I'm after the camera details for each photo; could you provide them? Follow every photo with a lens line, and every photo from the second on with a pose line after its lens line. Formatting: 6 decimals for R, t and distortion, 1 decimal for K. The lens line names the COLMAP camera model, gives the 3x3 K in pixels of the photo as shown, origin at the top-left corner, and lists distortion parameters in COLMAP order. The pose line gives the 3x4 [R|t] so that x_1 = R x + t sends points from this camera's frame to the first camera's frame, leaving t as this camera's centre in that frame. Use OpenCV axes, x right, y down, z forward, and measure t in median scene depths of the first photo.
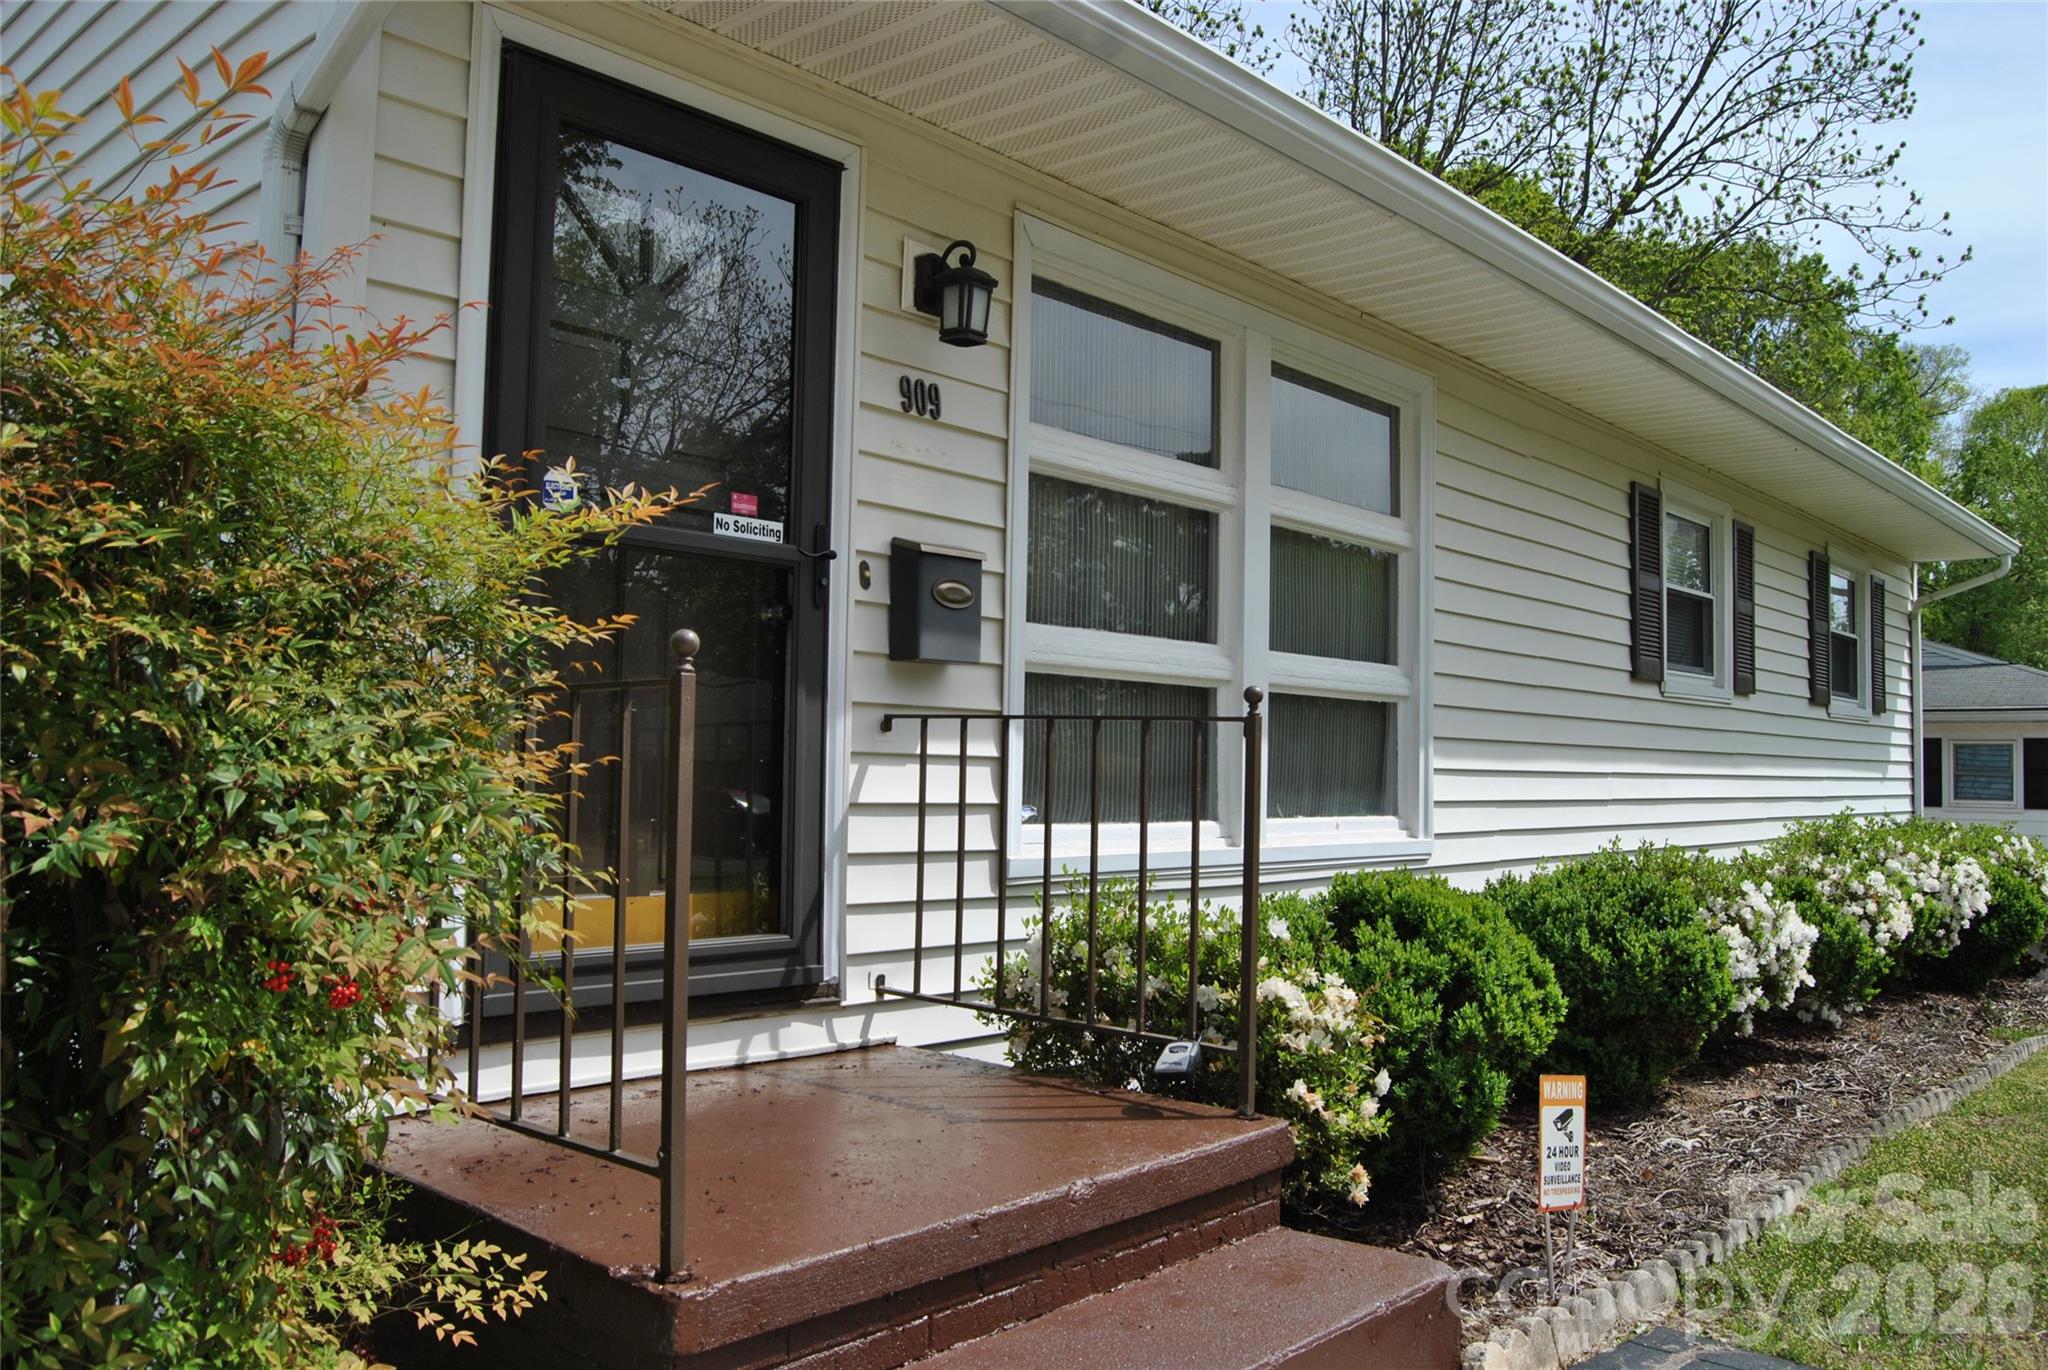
lens RADIAL K [[1605.0, 0, 1025.1], [0, 1605.0, 688.8], [0, 0, 1]] dist [-0.095209, 0.042310]
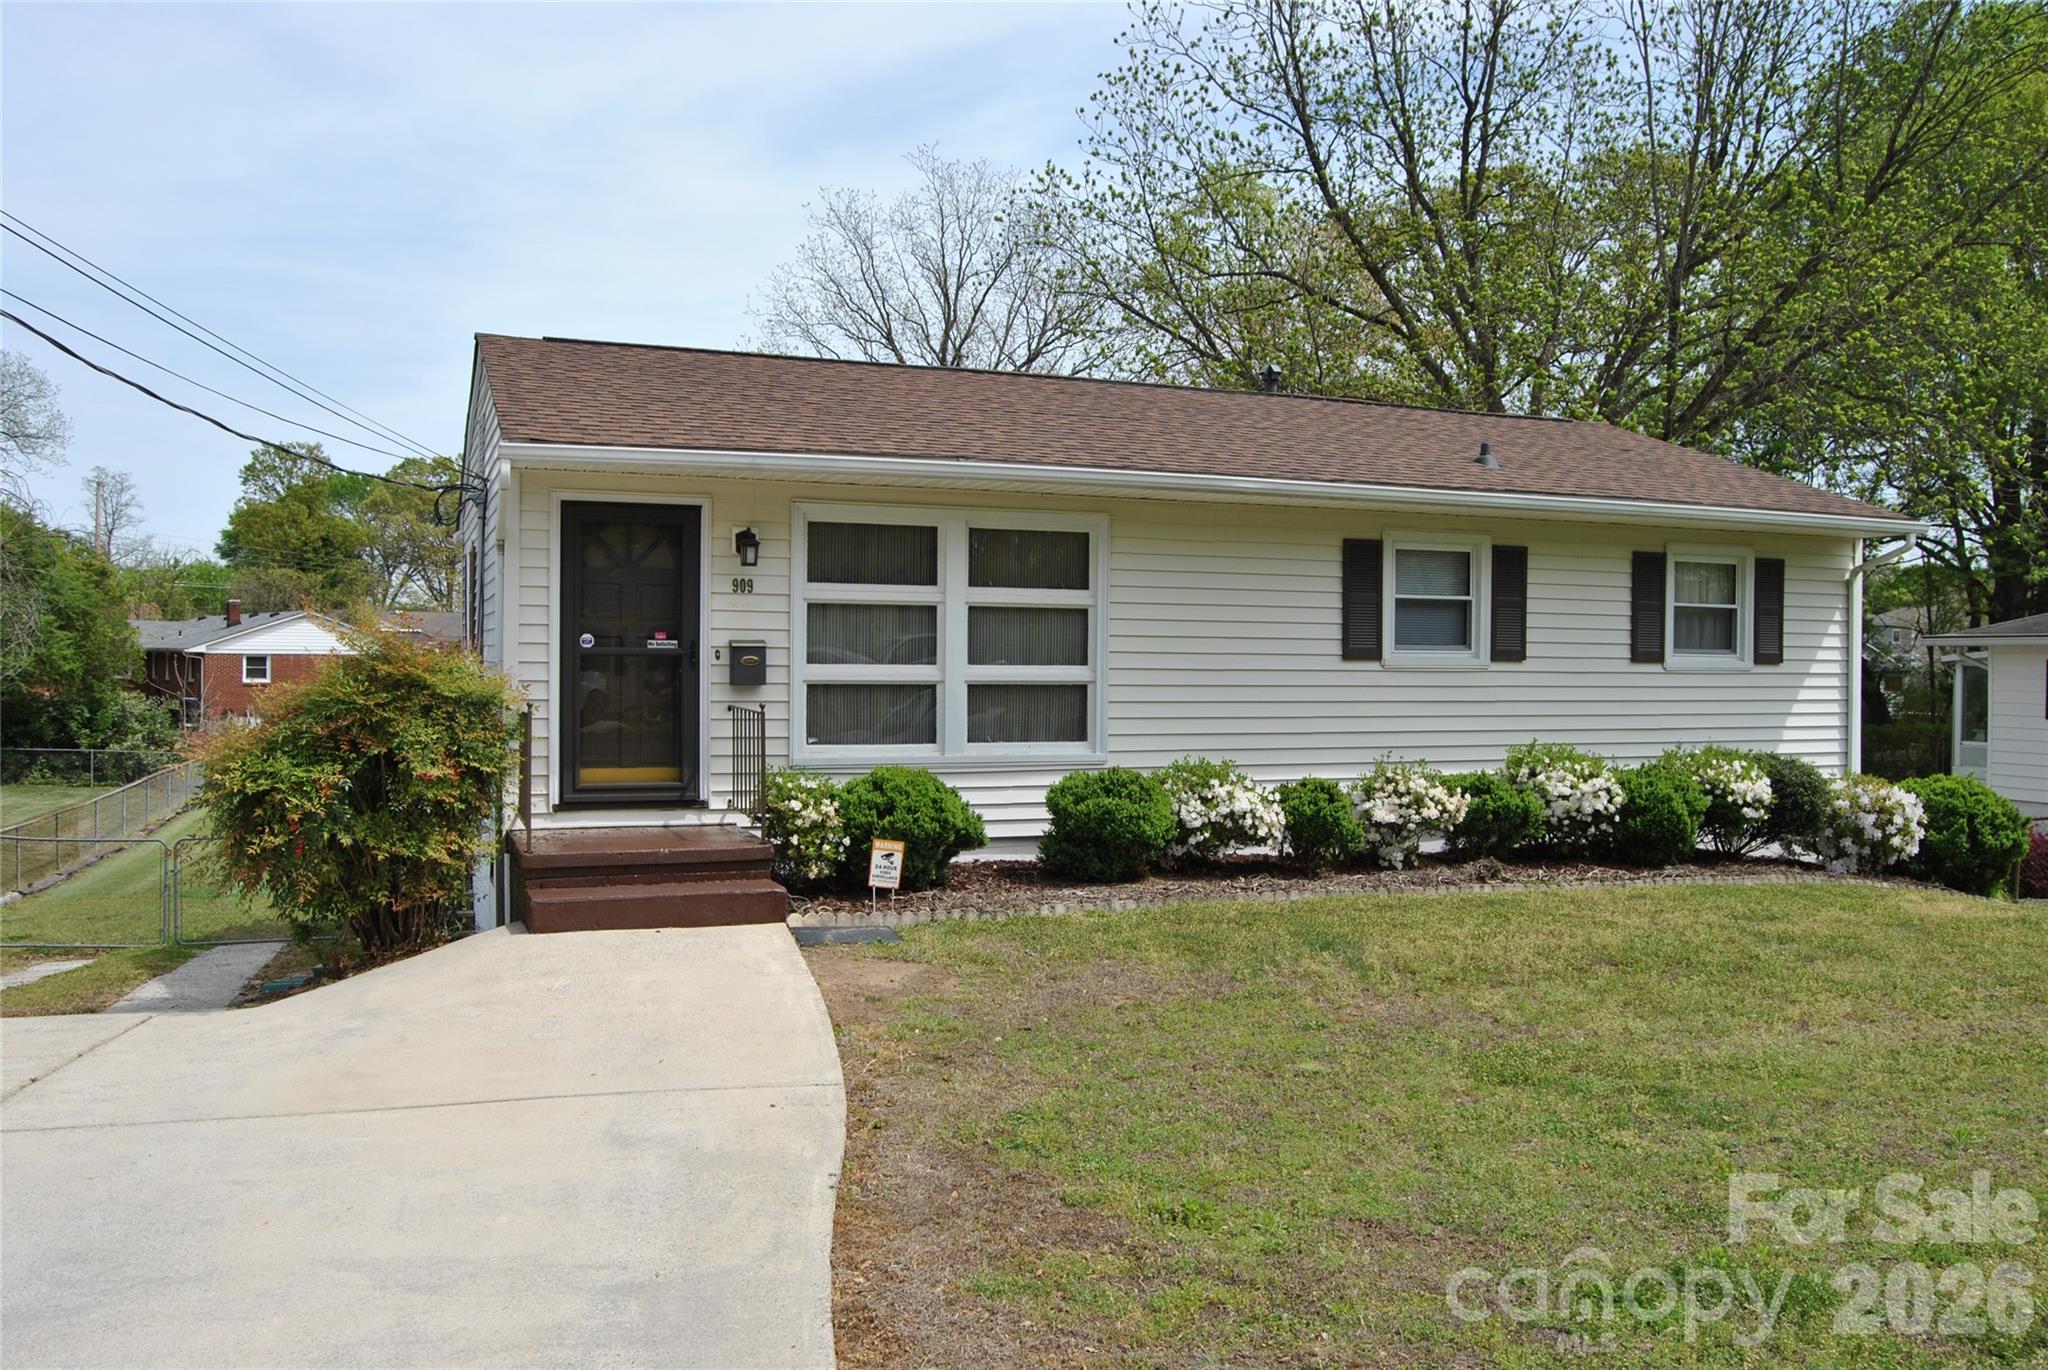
lens RADIAL K [[1605.0, 0, 1022.9], [0, 1605.0, 674.3], [0, 0, 1]] dist [-0.095209, 0.042310]
pose [[0.894329, -0.004374, -0.447390, 1.567116], [0.028525, 0.998475, 0.047259, -0.148687], [0.446501, -0.055027, 0.893090, -1.199734]]
